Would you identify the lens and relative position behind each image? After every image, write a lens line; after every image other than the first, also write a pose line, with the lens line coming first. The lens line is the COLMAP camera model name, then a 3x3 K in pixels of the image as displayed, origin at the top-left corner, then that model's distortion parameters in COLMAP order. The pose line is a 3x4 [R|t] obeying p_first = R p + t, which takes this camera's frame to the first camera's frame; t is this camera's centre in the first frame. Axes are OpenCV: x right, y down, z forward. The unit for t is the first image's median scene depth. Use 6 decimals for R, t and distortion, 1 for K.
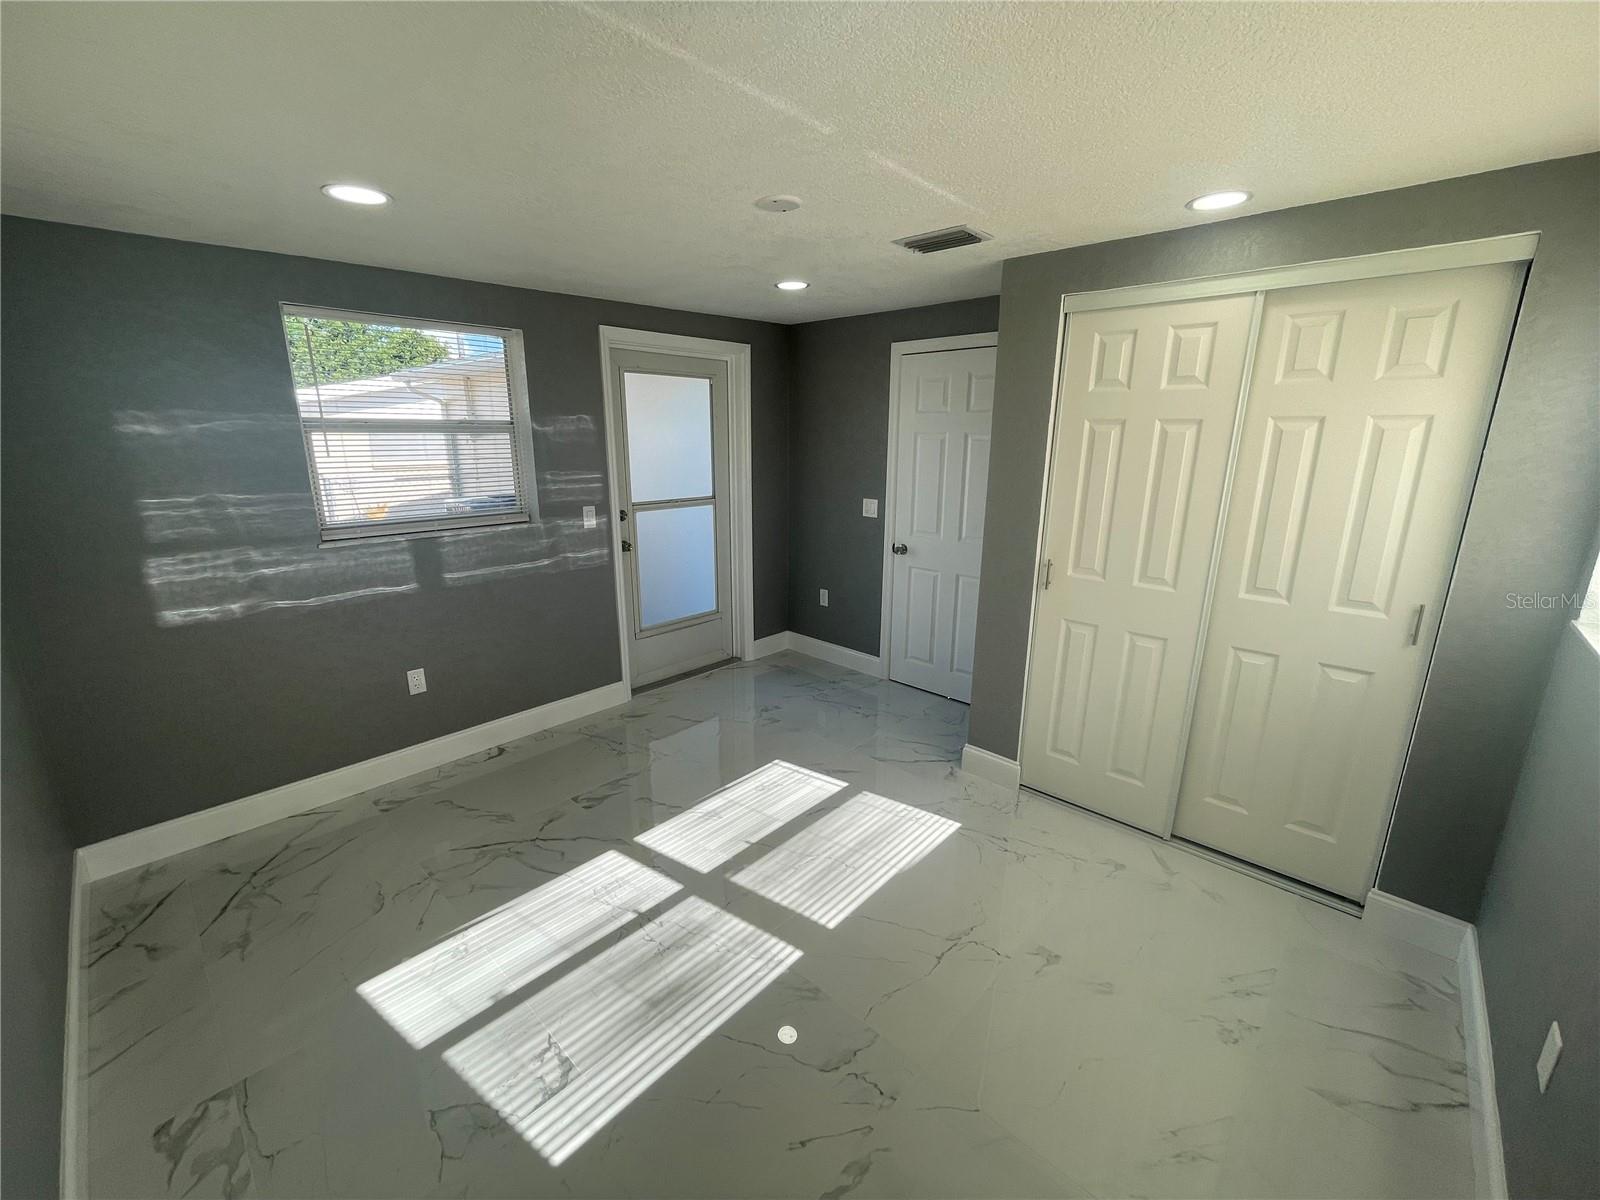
lens RADIAL K [[647.2, 0, 798.0], [0, 647.2, 593.5], [0, 0, 1]] dist [-0.000736, -0.000059]
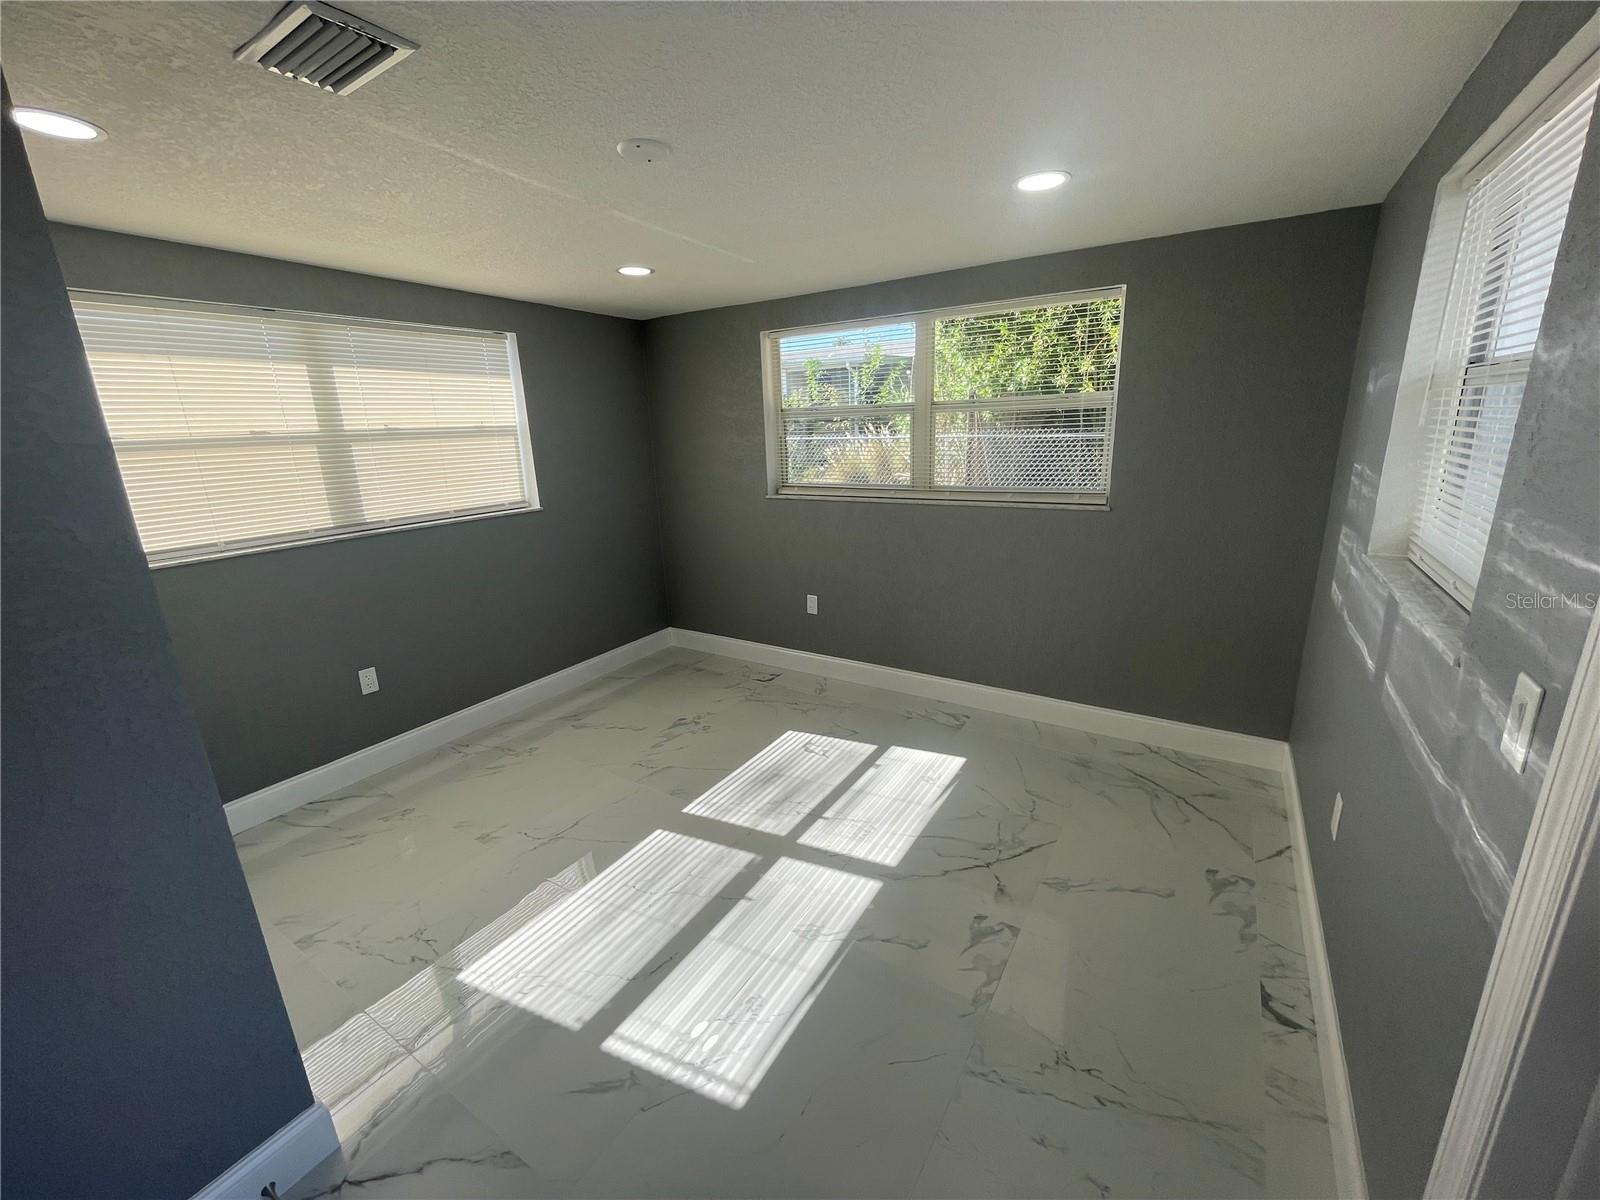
lens RADIAL K [[647.2, 0, 798.0], [0, 647.2, 593.5], [0, 0, 1]] dist [-0.000736, -0.000059]
pose [[-0.982901, 0.075719, -0.167844, -0.031165], [-0.014637, 0.876525, 0.481134, -0.403696], [0.183551, 0.475364, -0.860429, 1.675759]]
